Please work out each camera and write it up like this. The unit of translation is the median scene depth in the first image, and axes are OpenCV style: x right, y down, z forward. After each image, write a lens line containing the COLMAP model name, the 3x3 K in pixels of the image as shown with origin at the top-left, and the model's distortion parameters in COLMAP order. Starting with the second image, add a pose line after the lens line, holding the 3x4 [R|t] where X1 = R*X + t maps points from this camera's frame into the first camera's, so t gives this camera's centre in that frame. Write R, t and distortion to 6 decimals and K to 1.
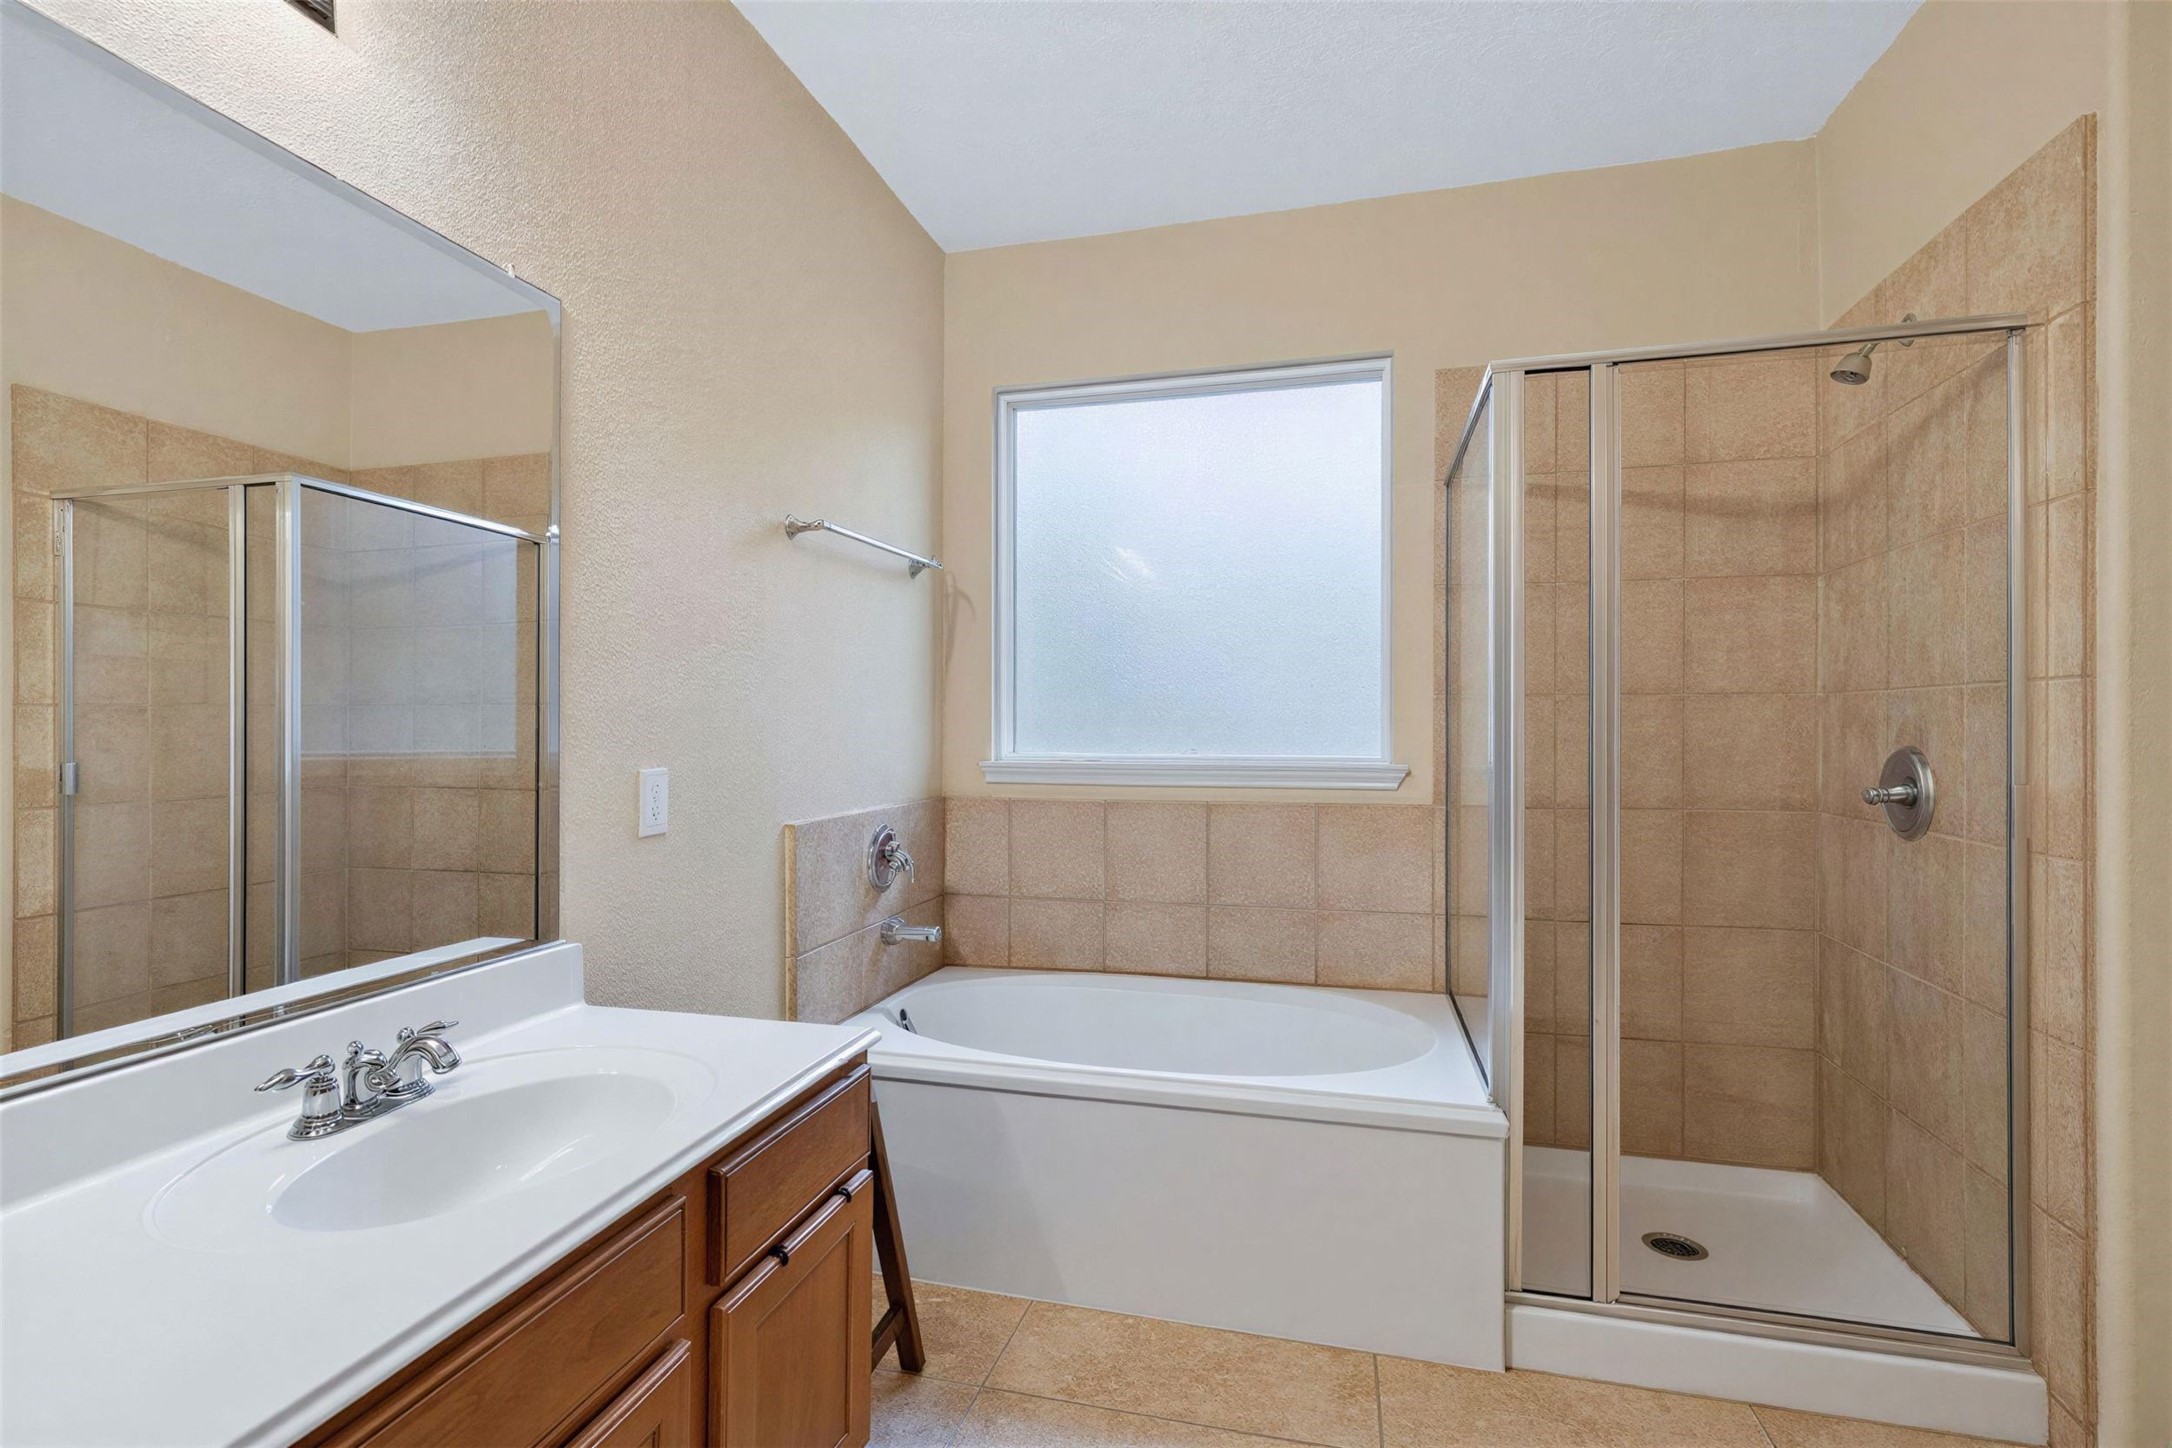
lens RADIAL K [[1017.2, 0, 1097.0], [0, 1017.2, 730.1], [0, 0, 1]] dist [0.001404, -0.000610]
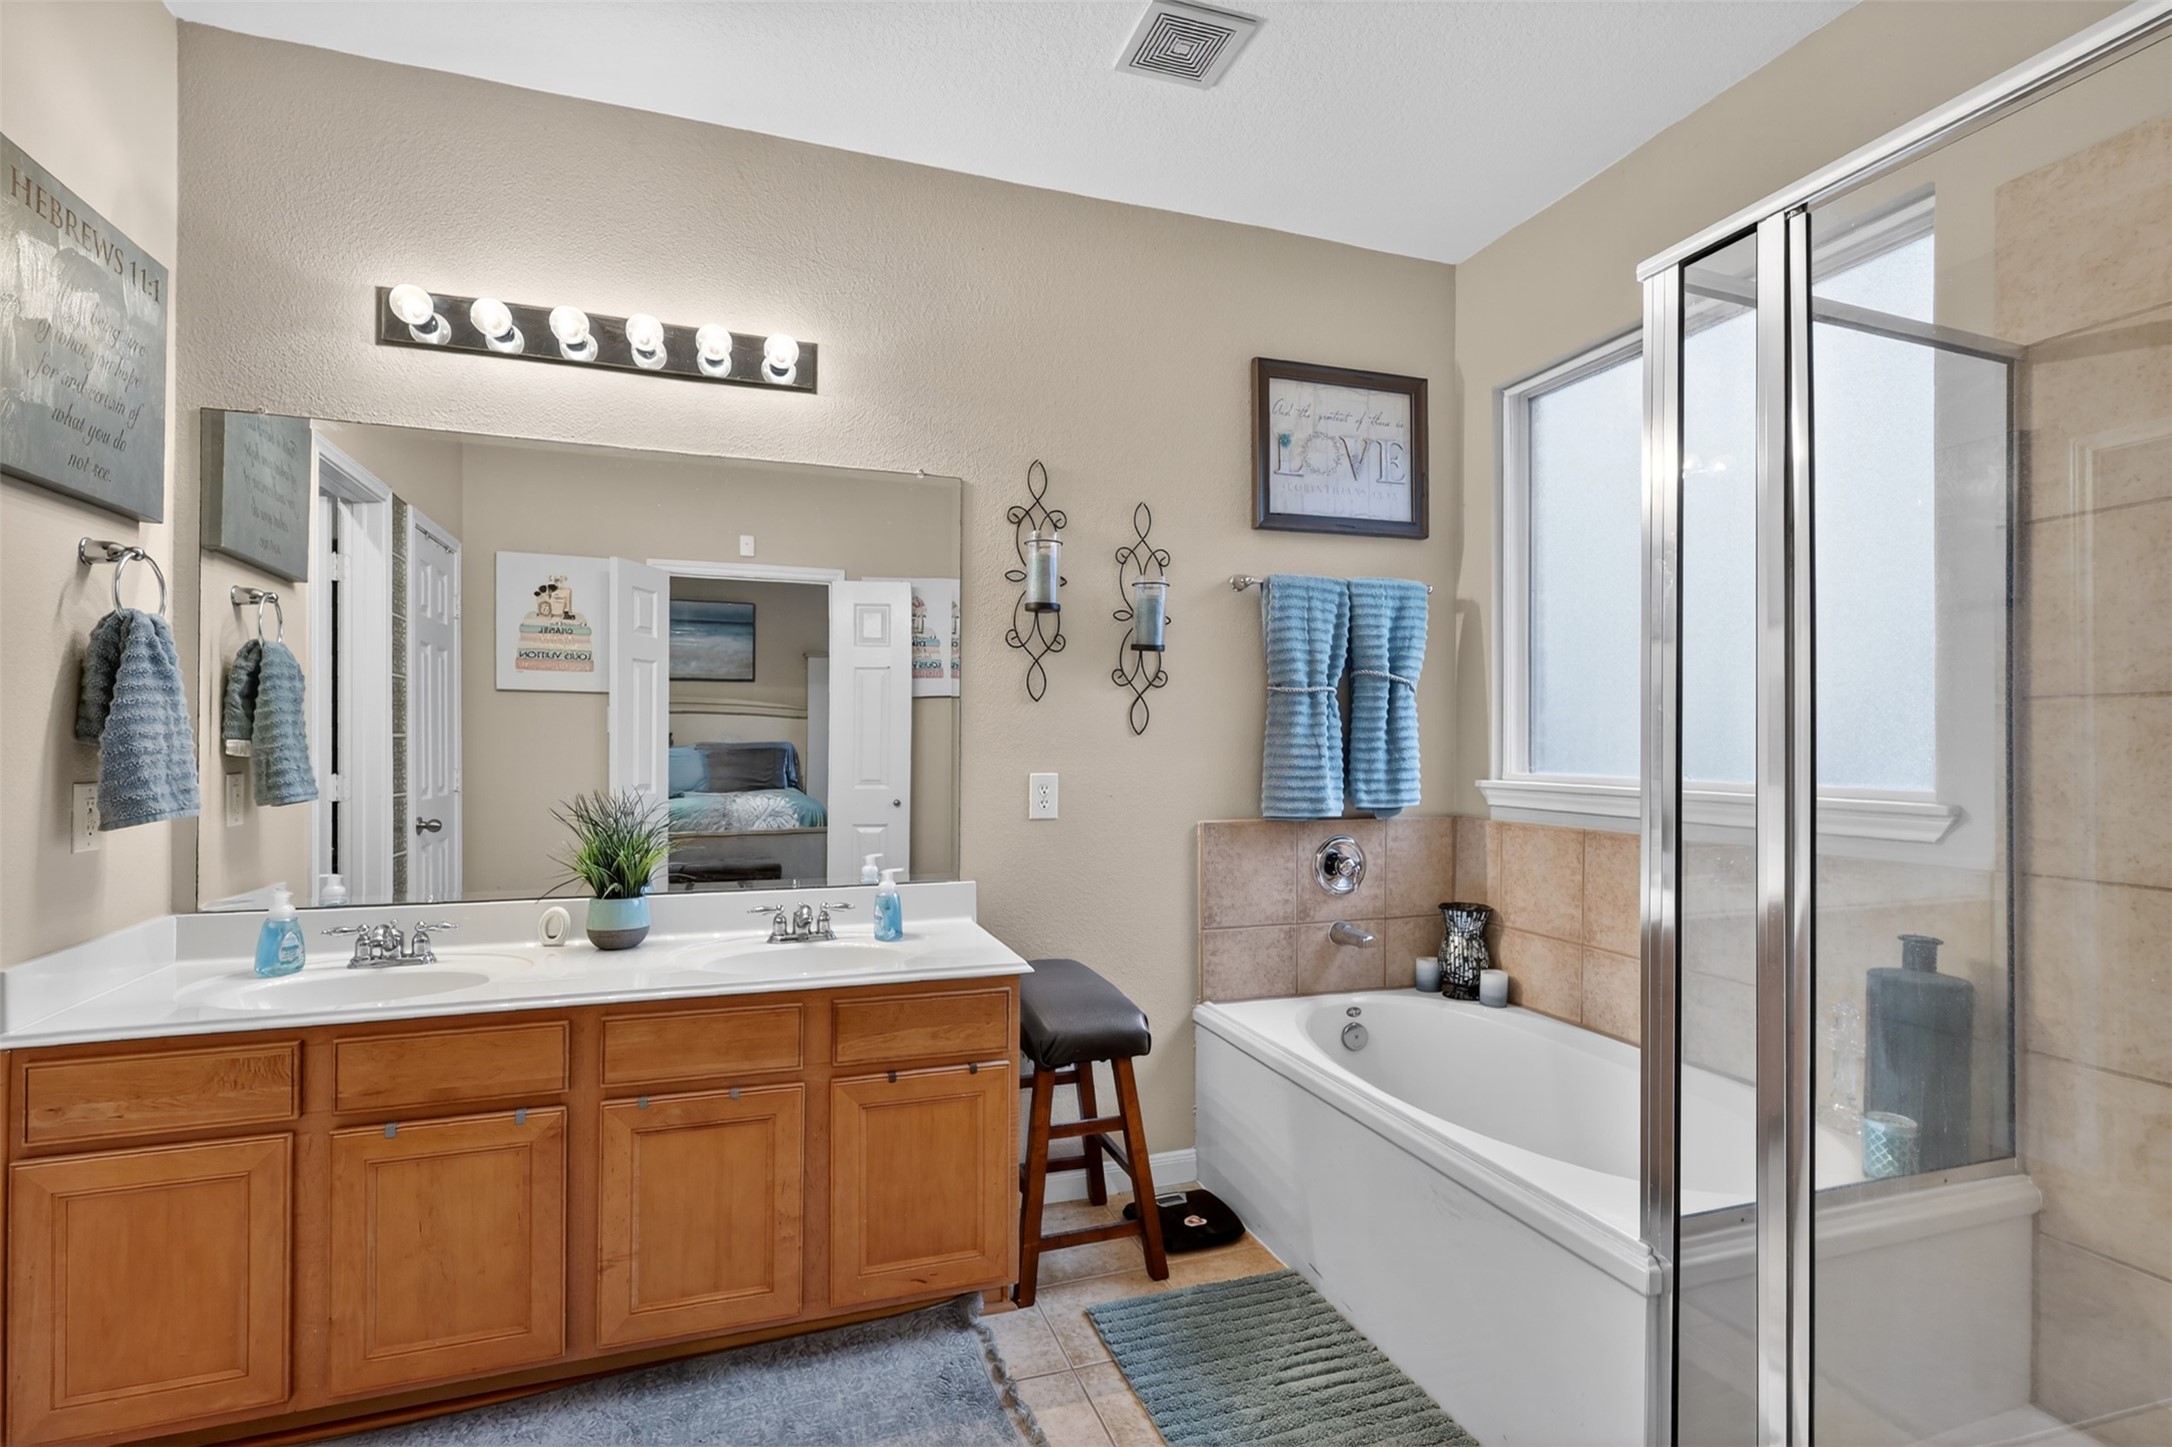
lens RADIAL K [[1017.2, 0, 1073.1], [0, 1017.2, 717.1], [0, 0, 1]] dist [0.001404, -0.000610]
pose [[0.520284, -0.014261, -0.853874, 0.826800], [0.002599, 0.999882, -0.015116, -0.020247], [0.853990, 0.005645, 0.520259, 0.270811]]
